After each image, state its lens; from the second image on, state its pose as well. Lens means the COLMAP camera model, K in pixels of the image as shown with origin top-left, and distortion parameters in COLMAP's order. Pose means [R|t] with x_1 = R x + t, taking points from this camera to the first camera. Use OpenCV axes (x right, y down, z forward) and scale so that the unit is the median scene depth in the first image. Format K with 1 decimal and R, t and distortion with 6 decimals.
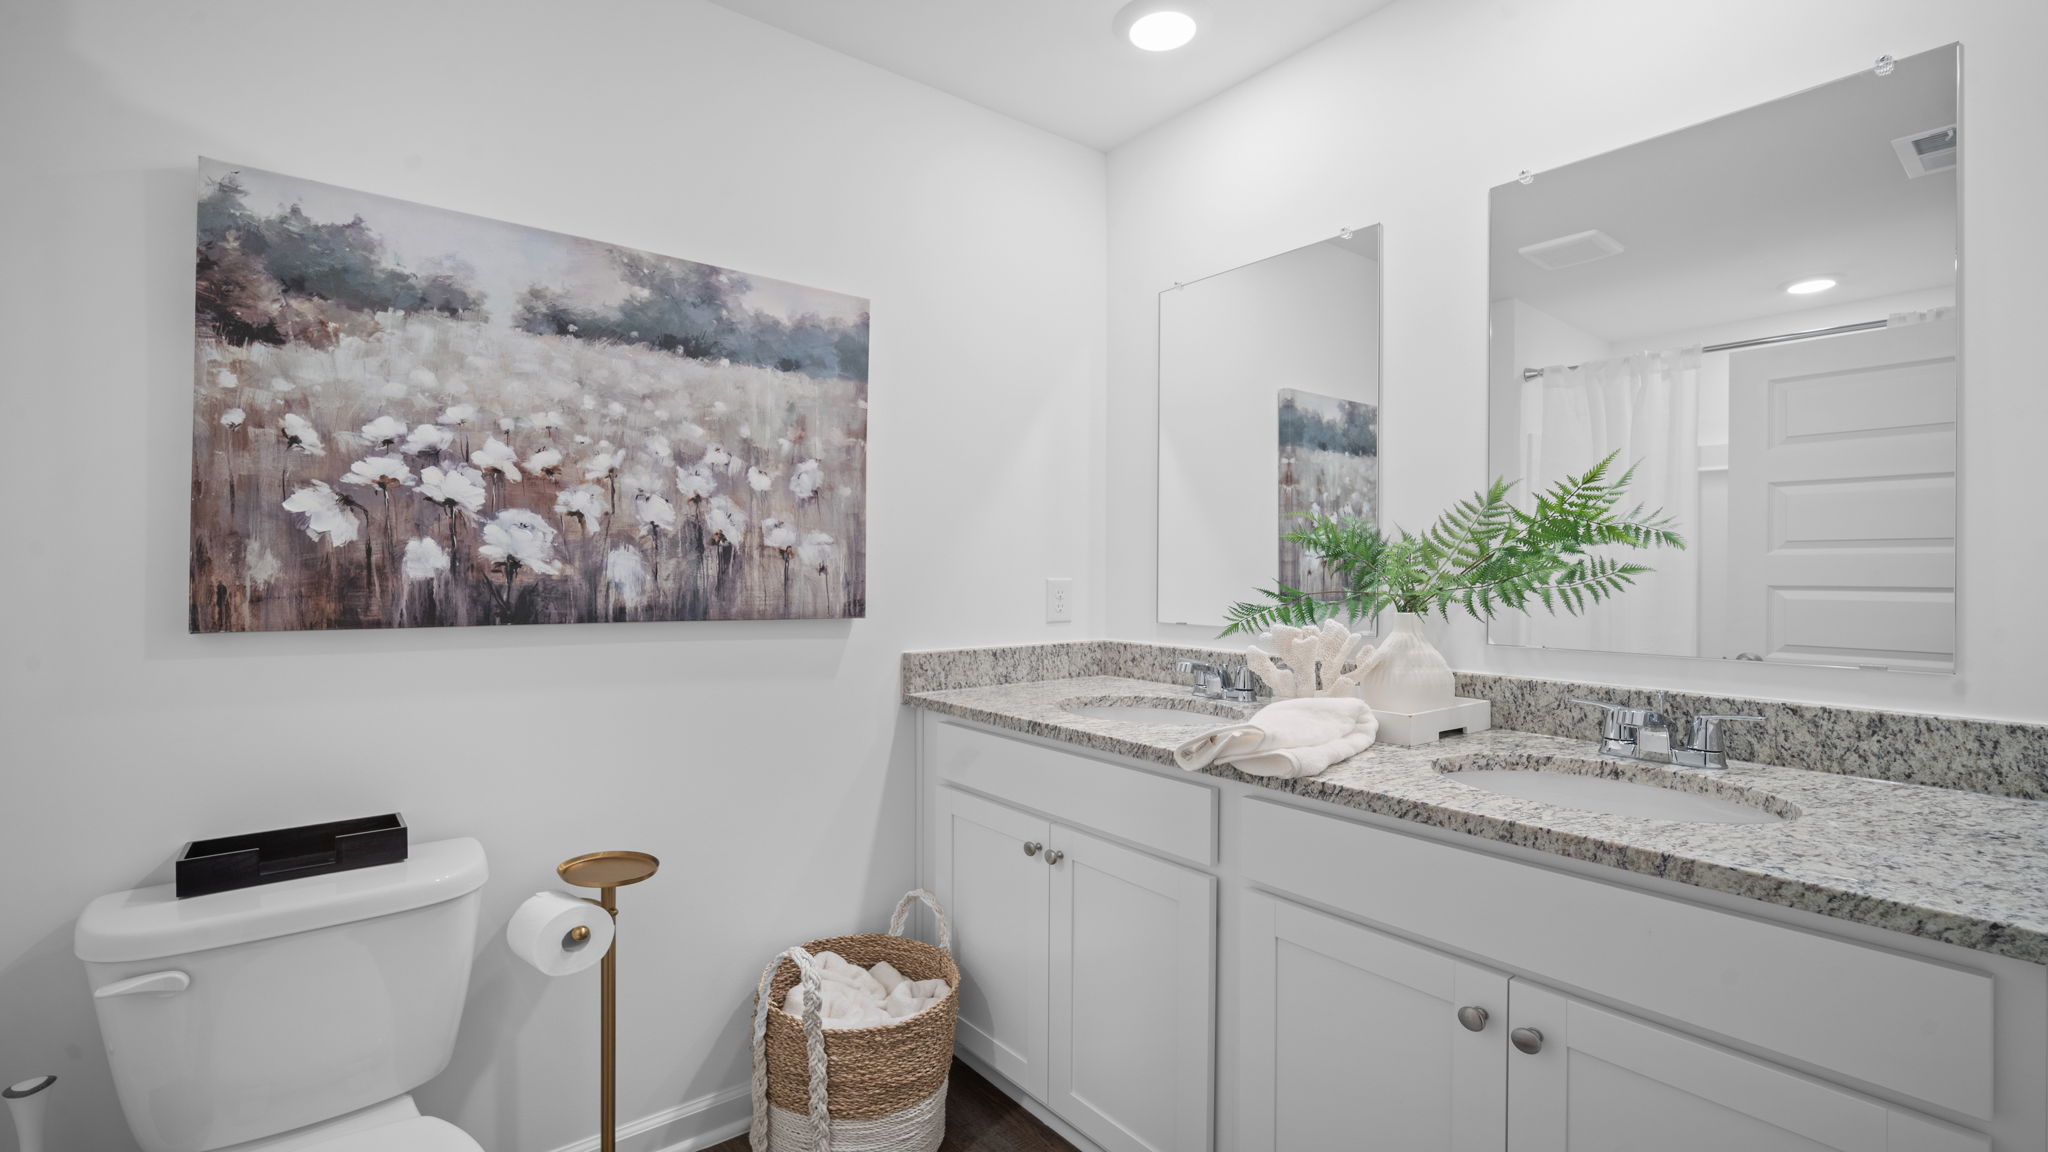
lens RADIAL K [[913.2, 0, 1035.8], [0, 913.2, 576.2], [0, 0, 1]] dist [-0.009885, 0.001495]
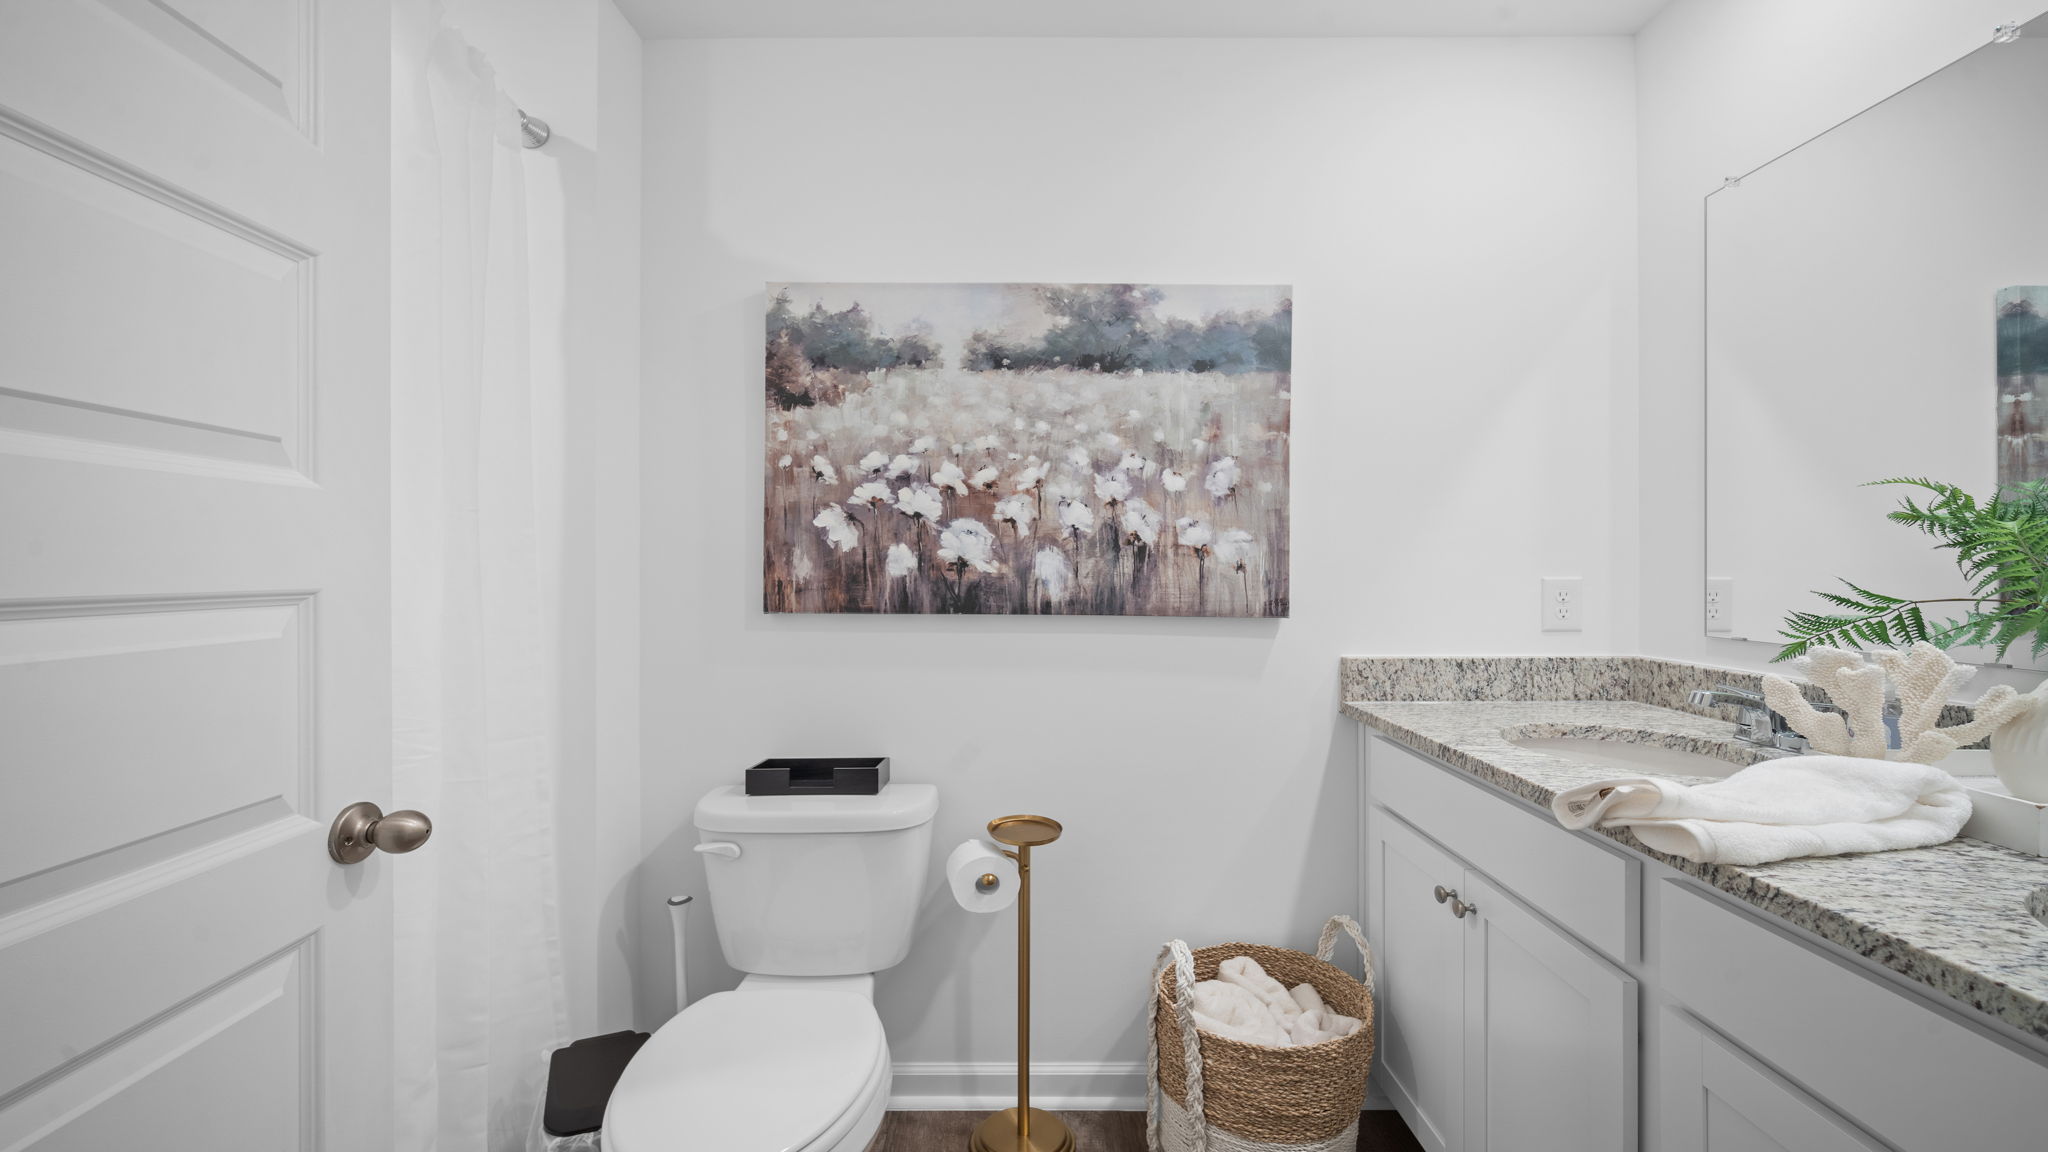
lens RADIAL K [[913.2, 0, 1028.3], [0, 913.2, 568.5], [0, 0, 1]] dist [-0.009885, 0.001495]
pose [[0.780372, -0.003151, -0.625308, 0.241273], [-0.001106, 0.999979, -0.006420, 0.000491], [0.625315, 0.005701, 0.780352, 0.101942]]
